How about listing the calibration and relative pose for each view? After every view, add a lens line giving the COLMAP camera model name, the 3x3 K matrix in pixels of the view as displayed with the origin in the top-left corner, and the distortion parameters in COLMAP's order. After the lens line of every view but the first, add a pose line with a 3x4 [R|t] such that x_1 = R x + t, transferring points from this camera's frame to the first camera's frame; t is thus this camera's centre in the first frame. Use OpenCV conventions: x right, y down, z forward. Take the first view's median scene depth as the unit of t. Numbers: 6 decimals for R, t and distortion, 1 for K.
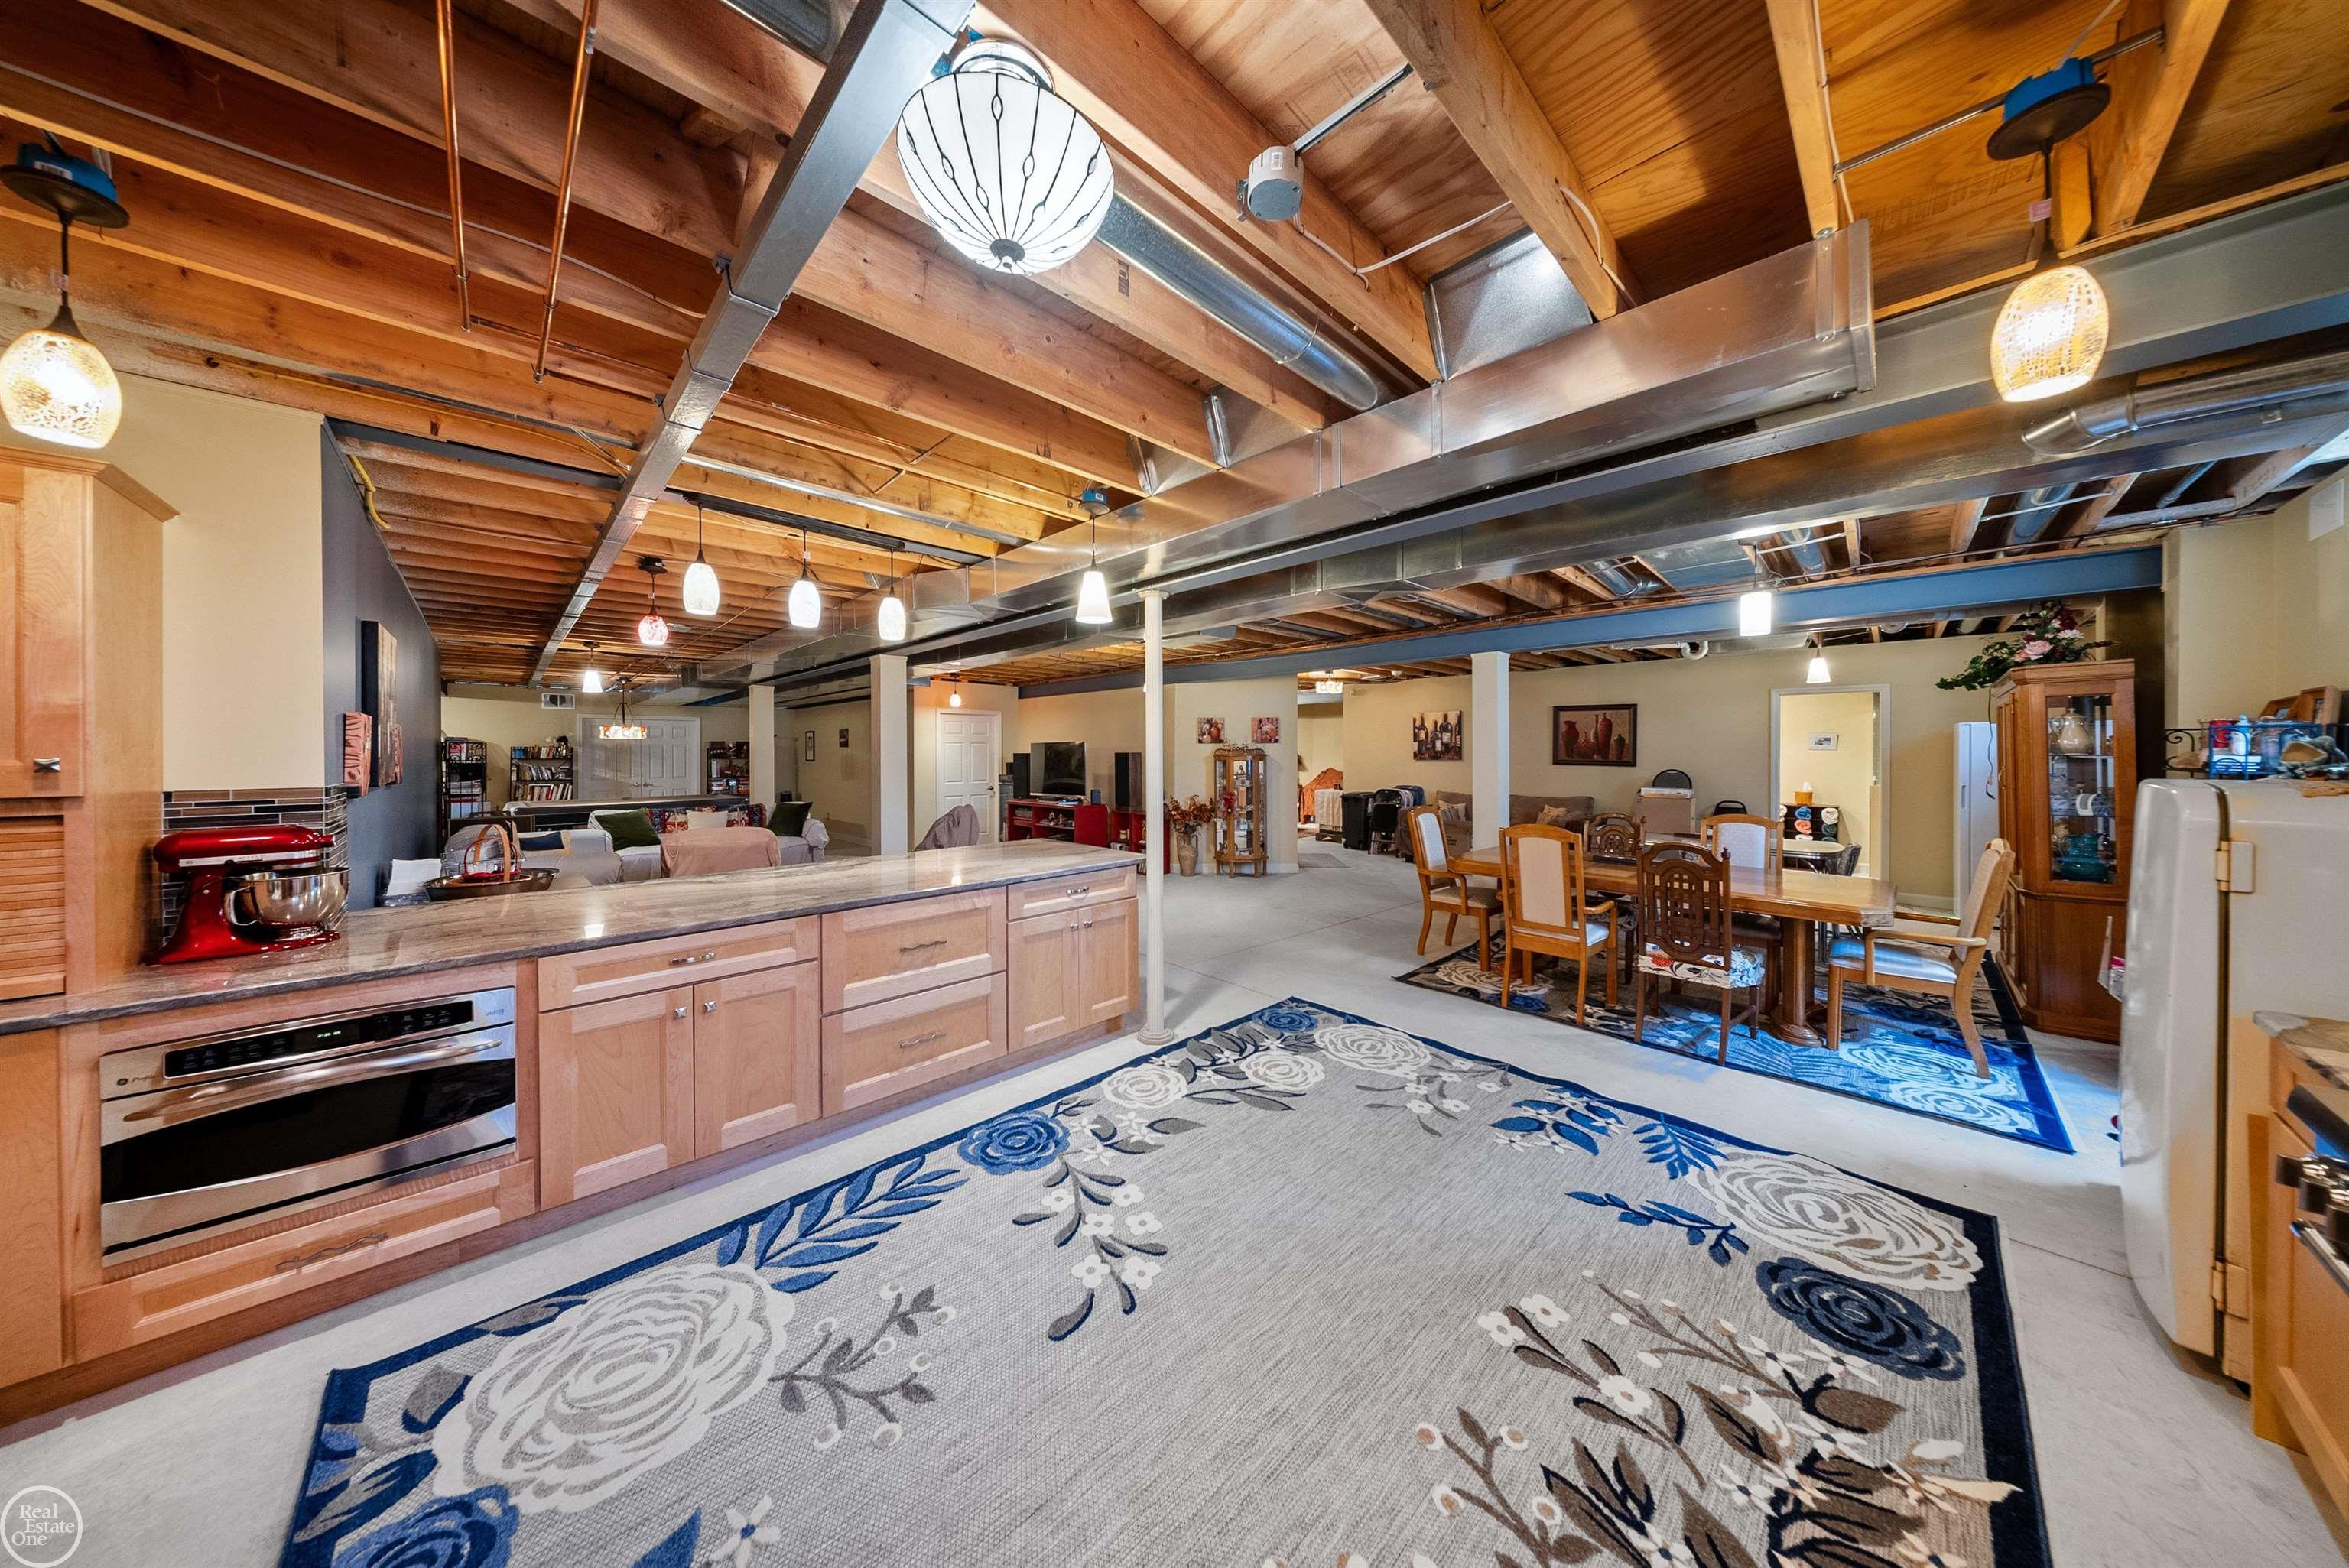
lens RADIAL K [[696.0, 0, 1174.8], [0, 696.0, 758.9], [0, 0, 1]] dist [-0.005204, -0.000094]
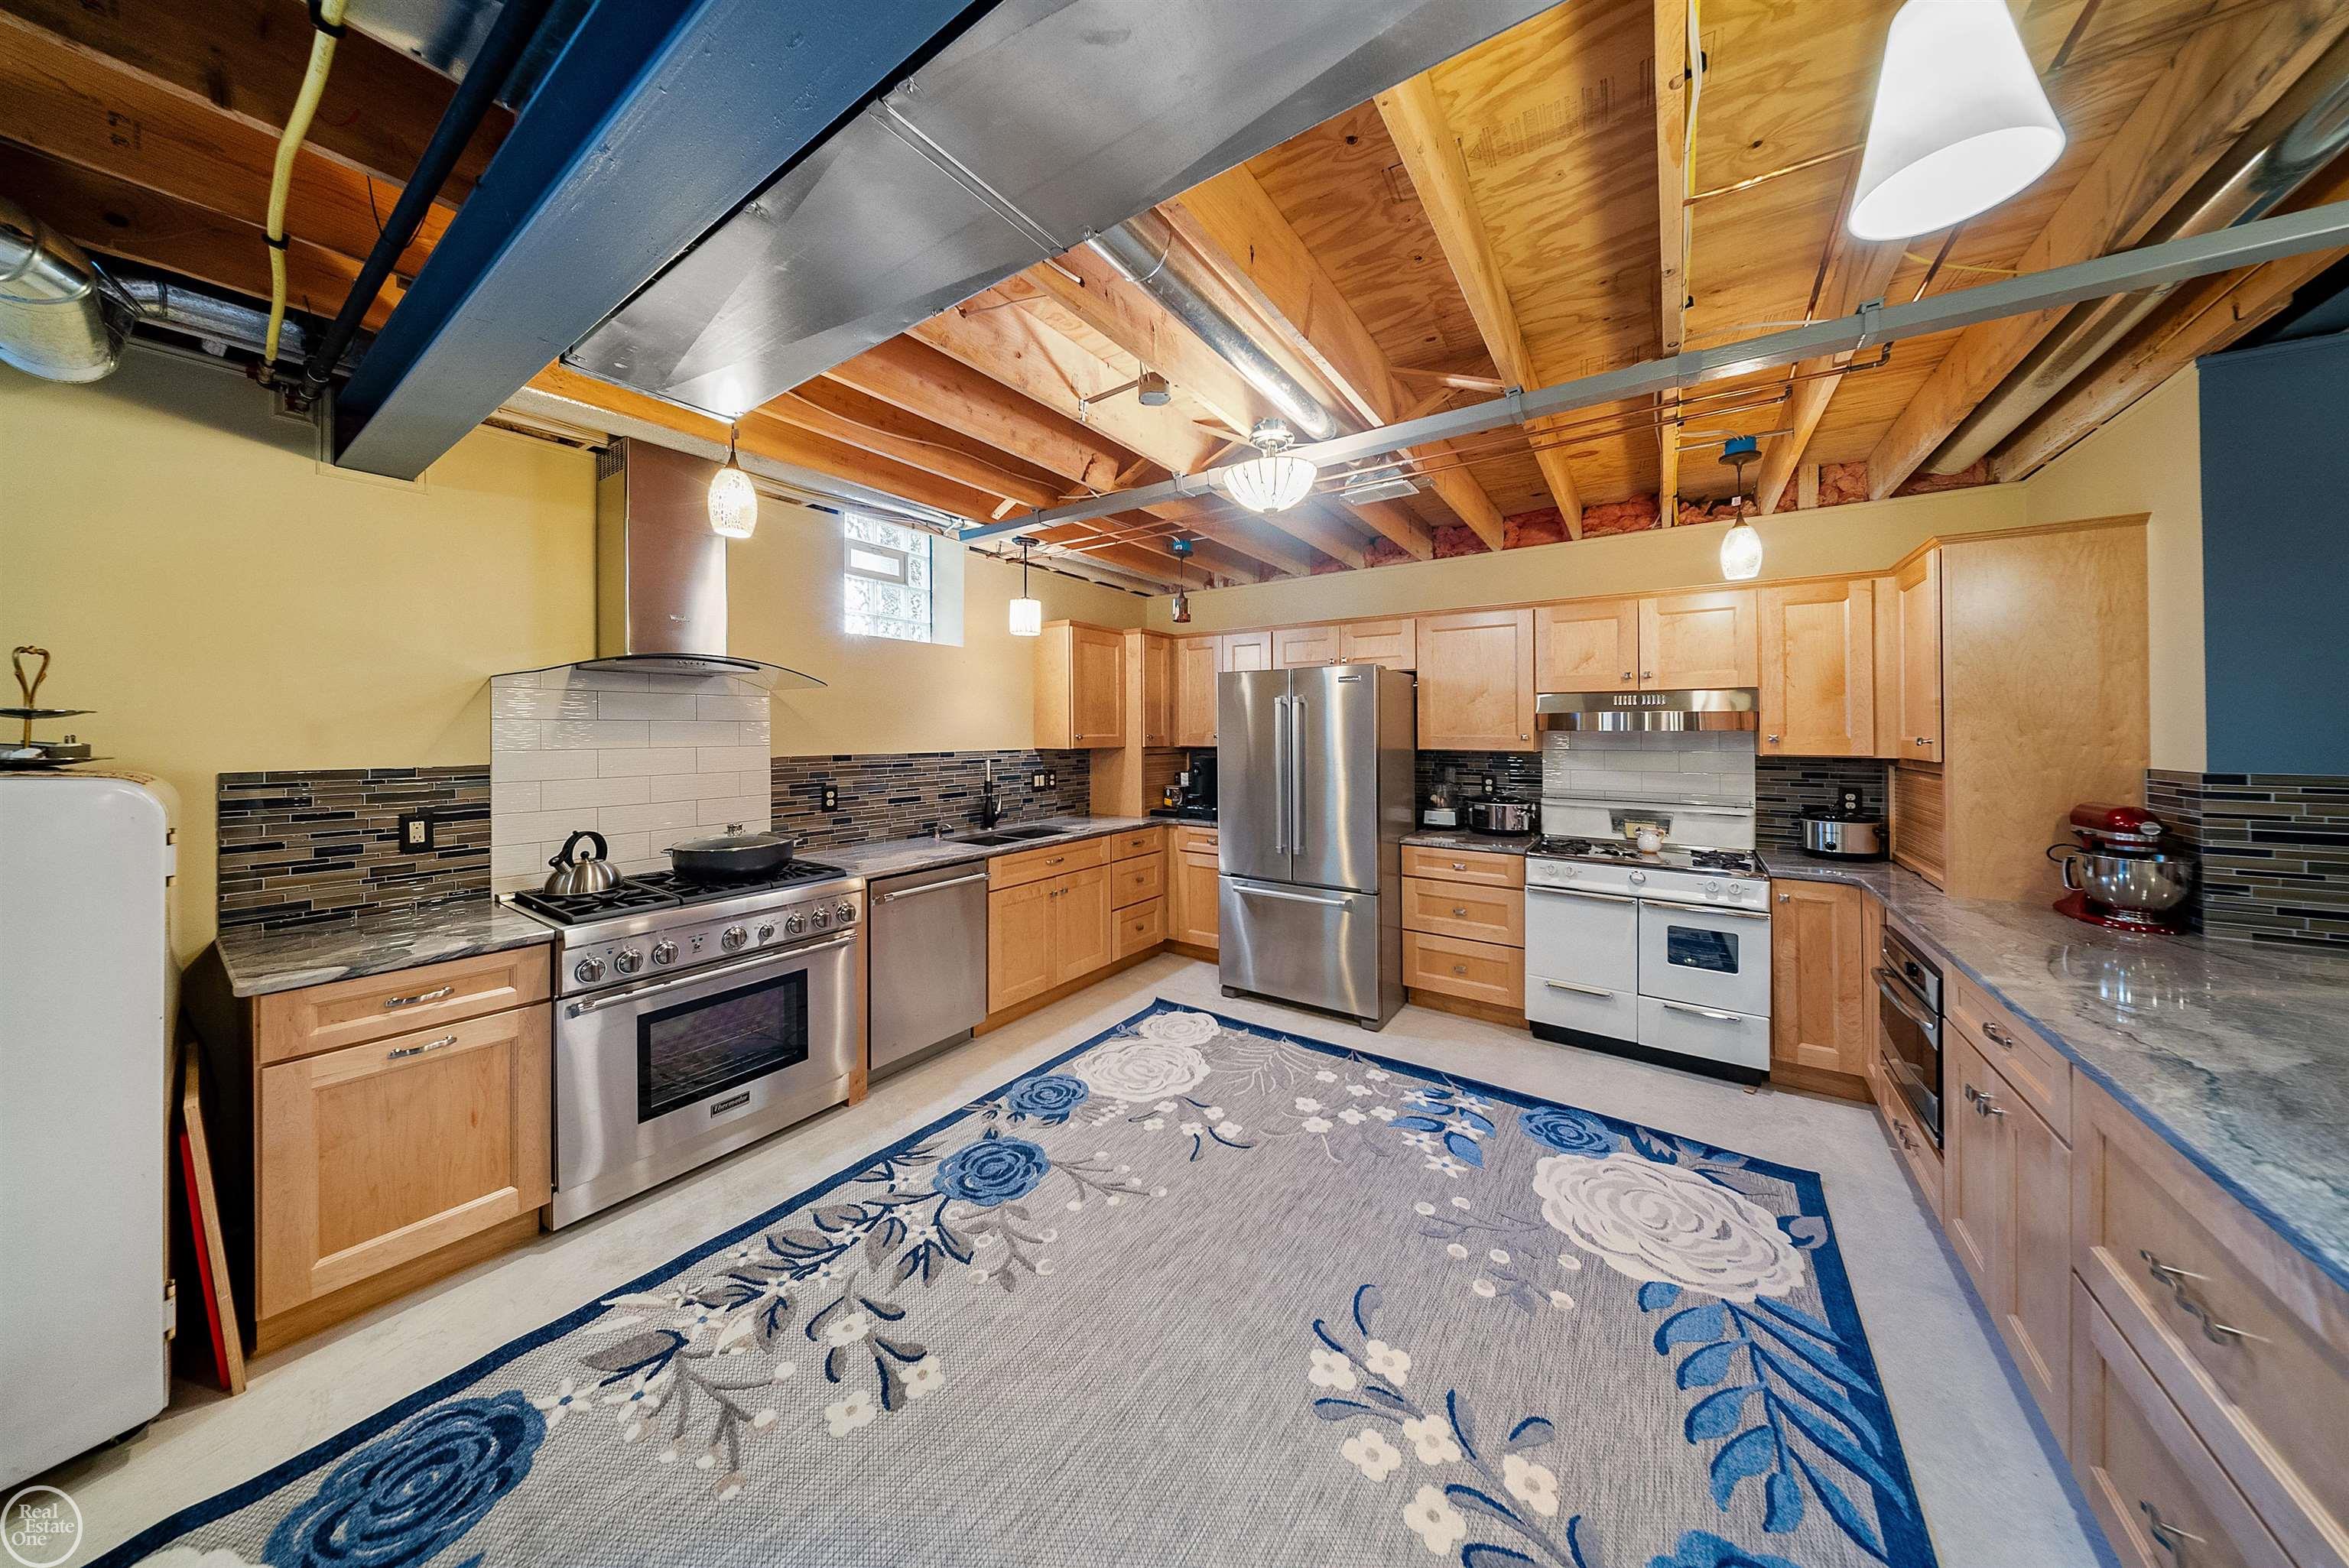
lens RADIAL K [[696.0, 0, 1197.2], [0, 696.0, 723.8], [0, 0, 1]] dist [-0.005204, -0.000094]
pose [[-0.973765, -0.000767, -0.227554, 0.352003], [-0.001612, 0.999992, 0.003527, -0.041715], [0.227550, 0.003801, -0.973759, 2.113492]]
